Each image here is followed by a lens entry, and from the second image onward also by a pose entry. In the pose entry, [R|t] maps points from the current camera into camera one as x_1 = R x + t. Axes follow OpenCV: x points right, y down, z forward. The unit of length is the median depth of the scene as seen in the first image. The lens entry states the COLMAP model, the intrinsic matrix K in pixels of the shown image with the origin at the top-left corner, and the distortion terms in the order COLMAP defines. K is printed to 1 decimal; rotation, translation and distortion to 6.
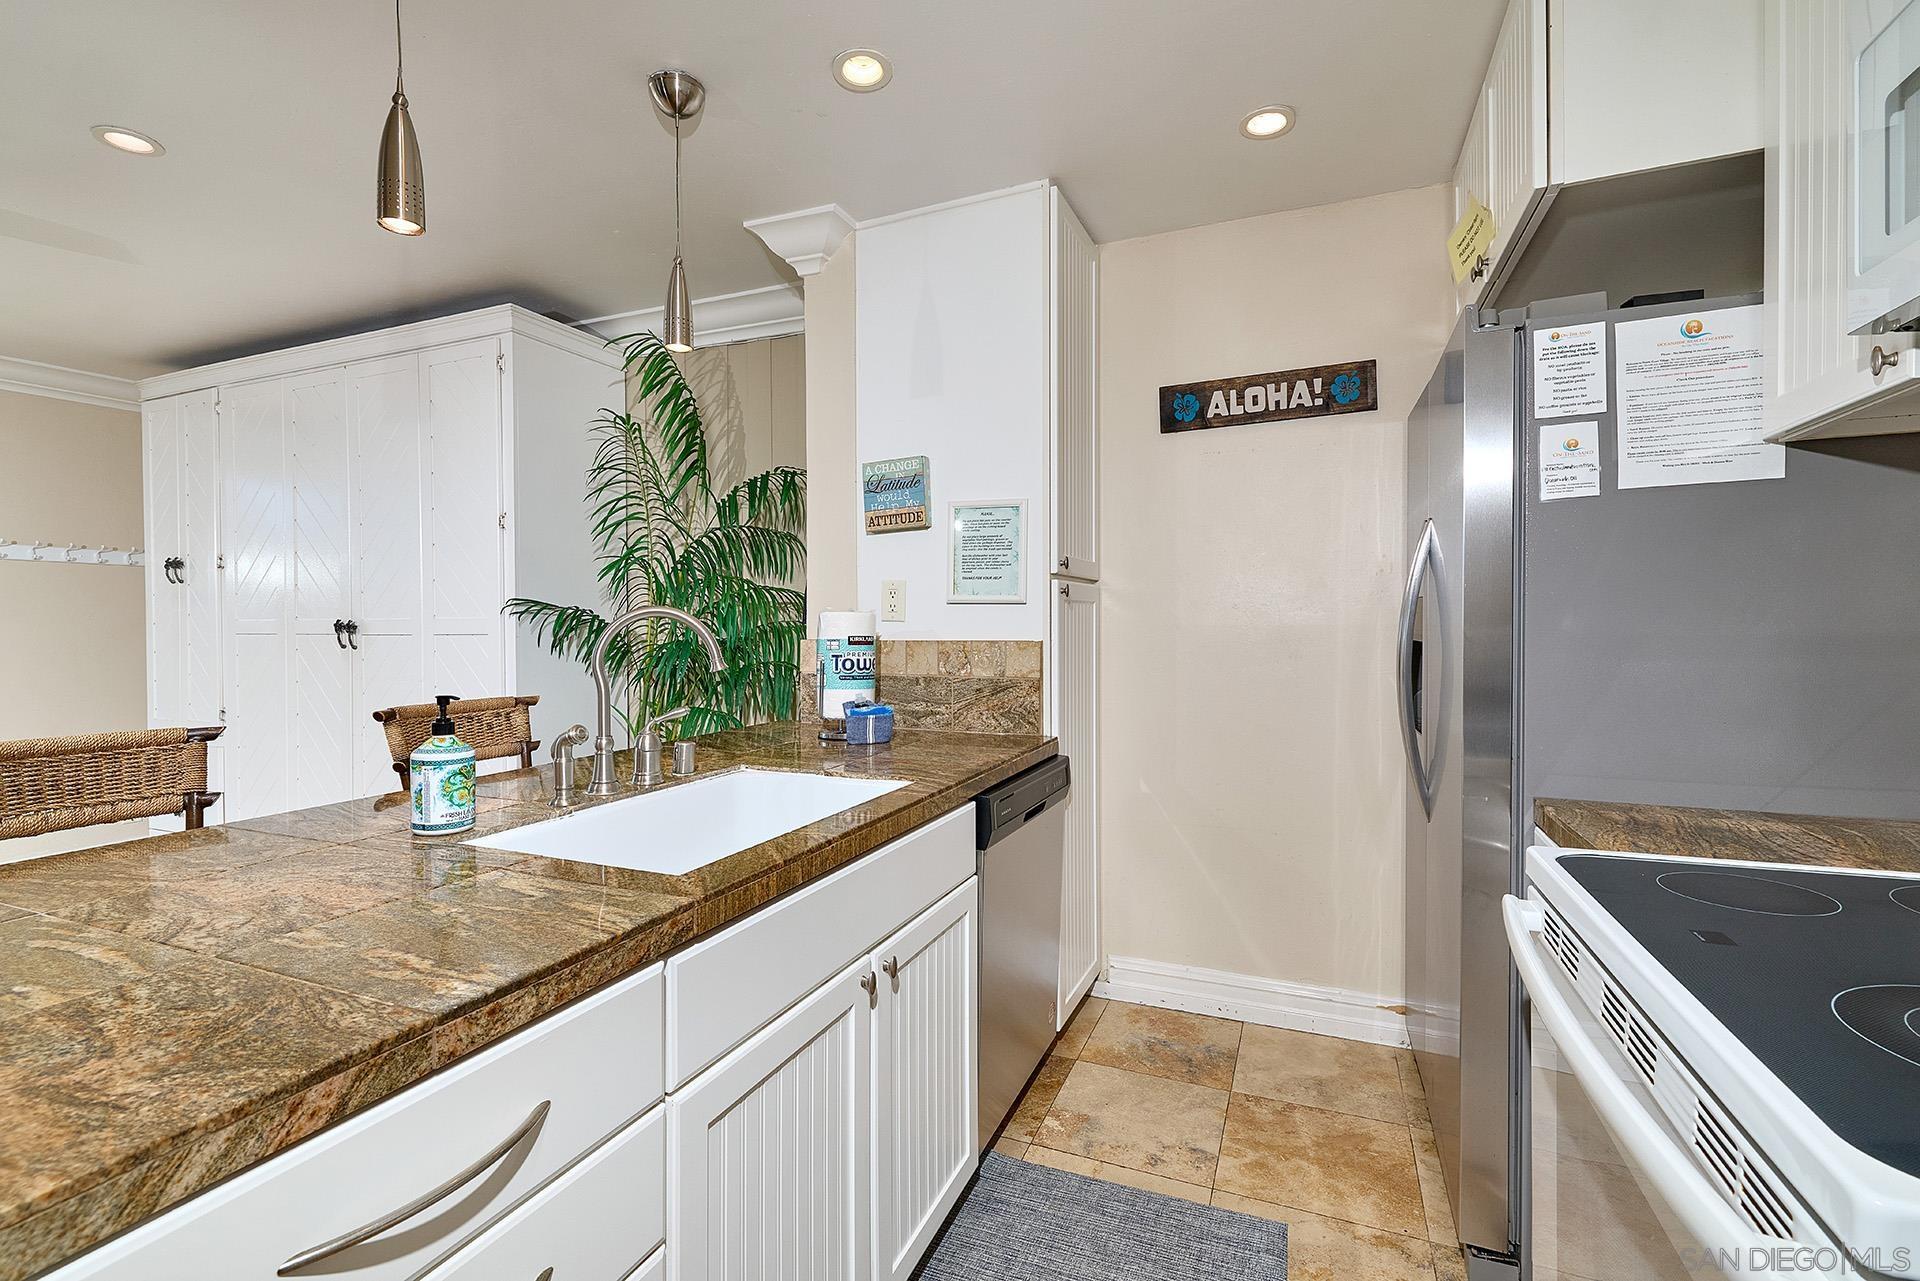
lens RADIAL K [[824.8, 0, 904.2], [0, 824.8, 633.9], [0, 0, 1]] dist [-0.001442, 0.000327]
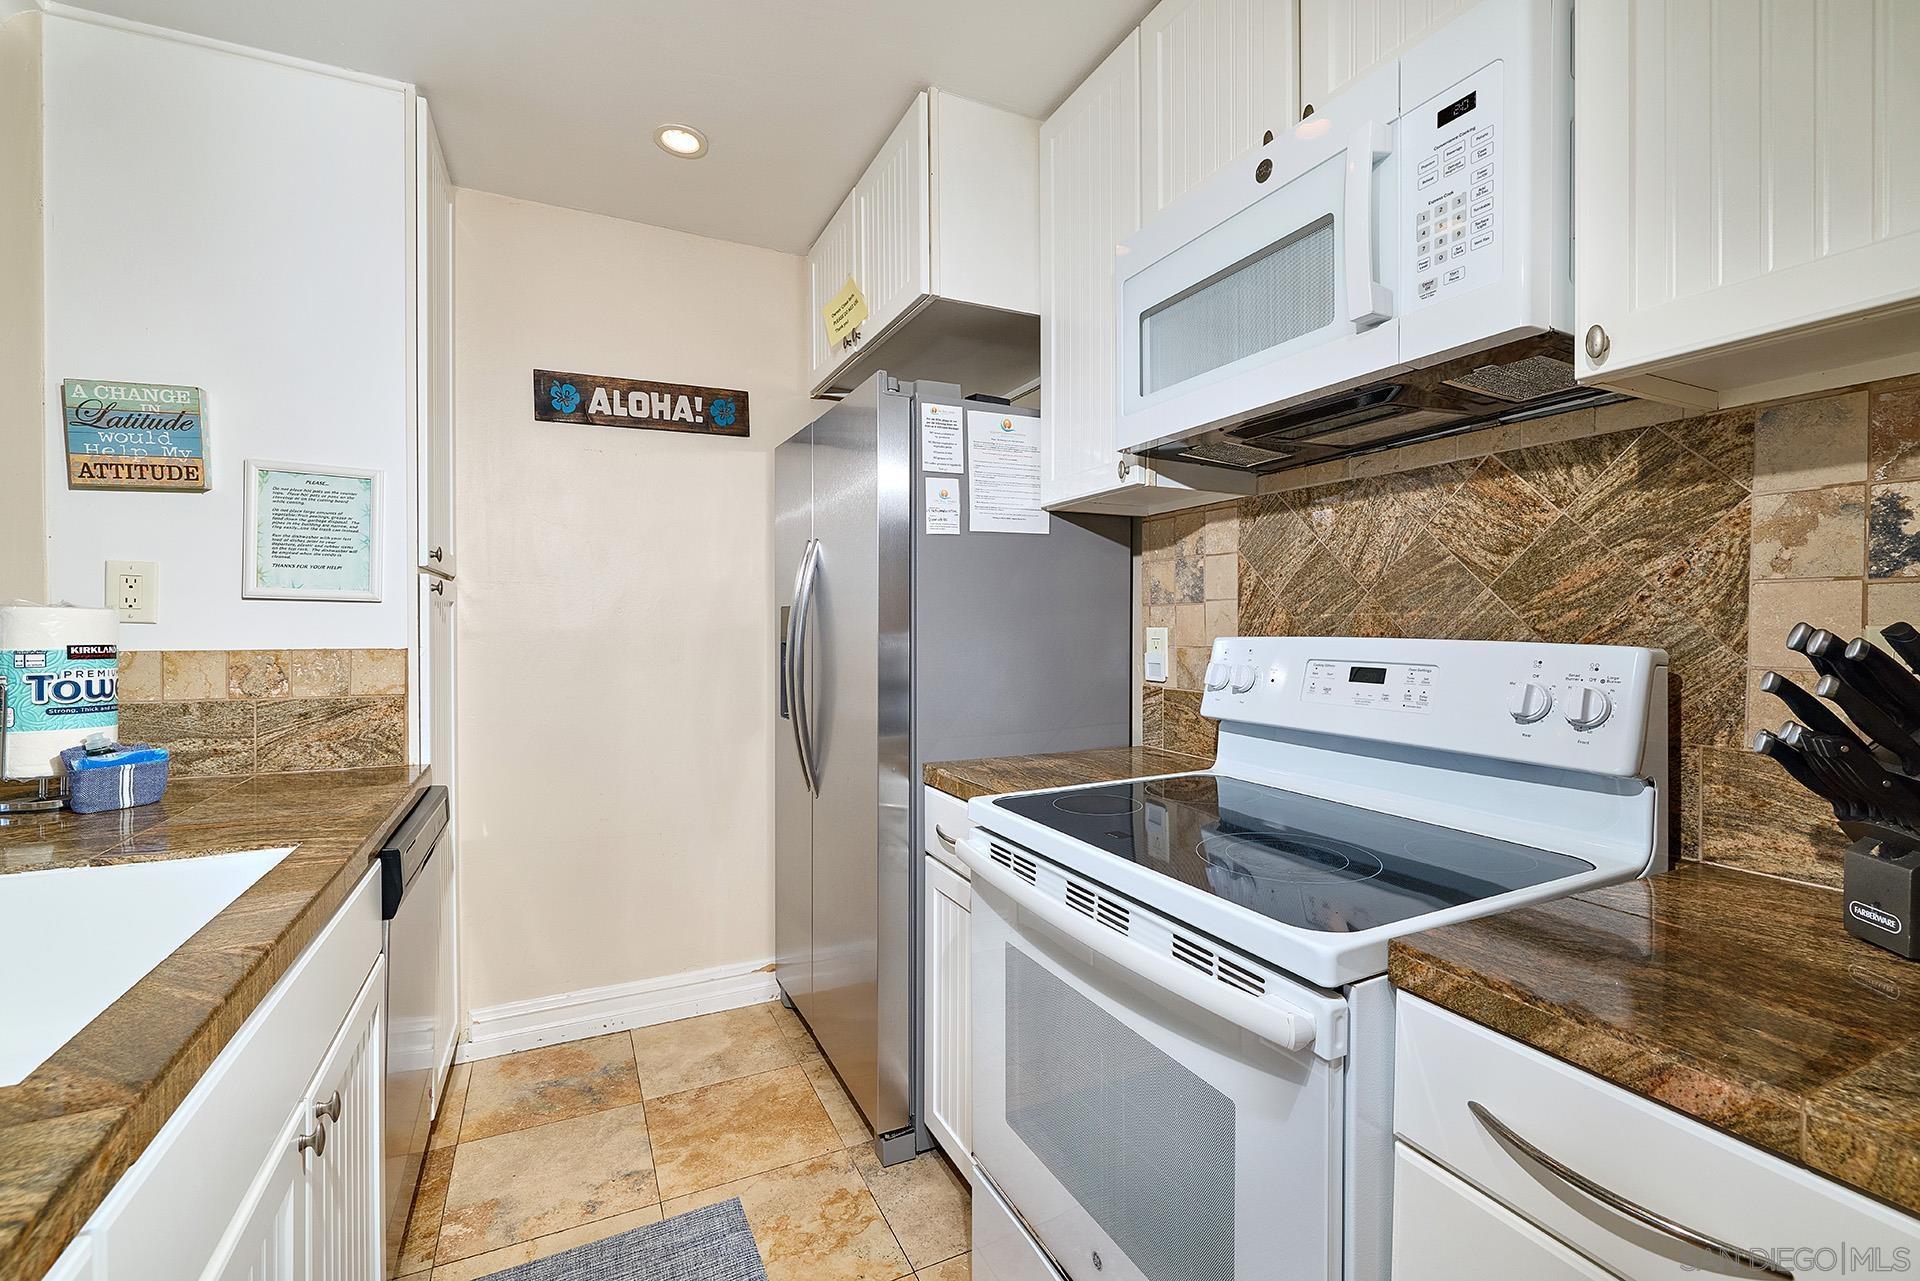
lens RADIAL K [[824.8, 0, 968.6], [0, 824.8, 633.9], [0, 0, 1]] dist [-0.001442, 0.000327]
pose [[0.653654, -0.002448, 0.756790, -0.086482], [0.006350, 0.999977, -0.002250, -0.000458], [-0.756767, 0.006276, 0.653655, 0.050453]]
